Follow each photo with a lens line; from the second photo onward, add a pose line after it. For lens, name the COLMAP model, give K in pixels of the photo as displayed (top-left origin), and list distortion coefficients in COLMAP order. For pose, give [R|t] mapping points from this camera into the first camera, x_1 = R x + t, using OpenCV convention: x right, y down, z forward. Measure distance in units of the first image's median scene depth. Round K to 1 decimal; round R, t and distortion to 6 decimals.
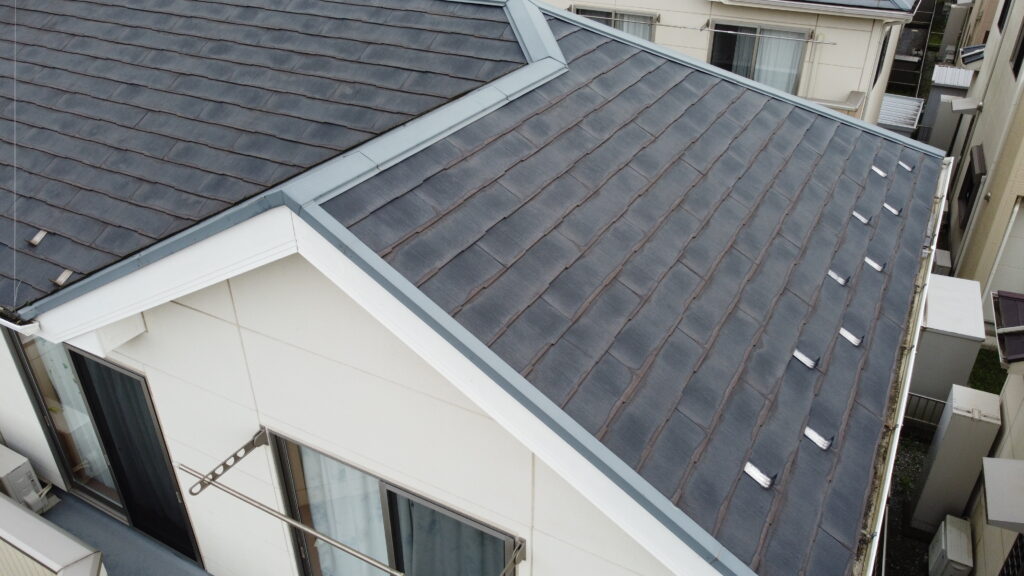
lens RADIAL K [[771.0, 0, 507.1], [0, 771.0, 290.3], [0, 0, 1]] dist [-0.004212, -0.005989]
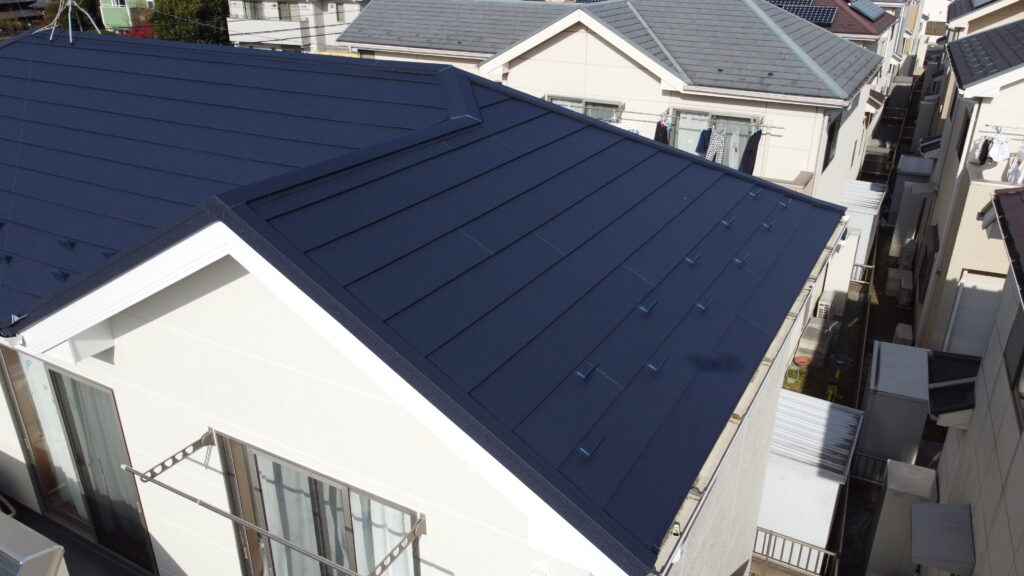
lens RADIAL K [[771.0, 0, 516.0], [0, 771.0, 290.8], [0, 0, 1]] dist [-0.004212, -0.005989]
pose [[0.999988, 0.003850, 0.002999, 0.109178], [-0.003472, 0.993121, -0.117044, 0.088059], [-0.003429, 0.117032, 0.993122, -0.132972]]
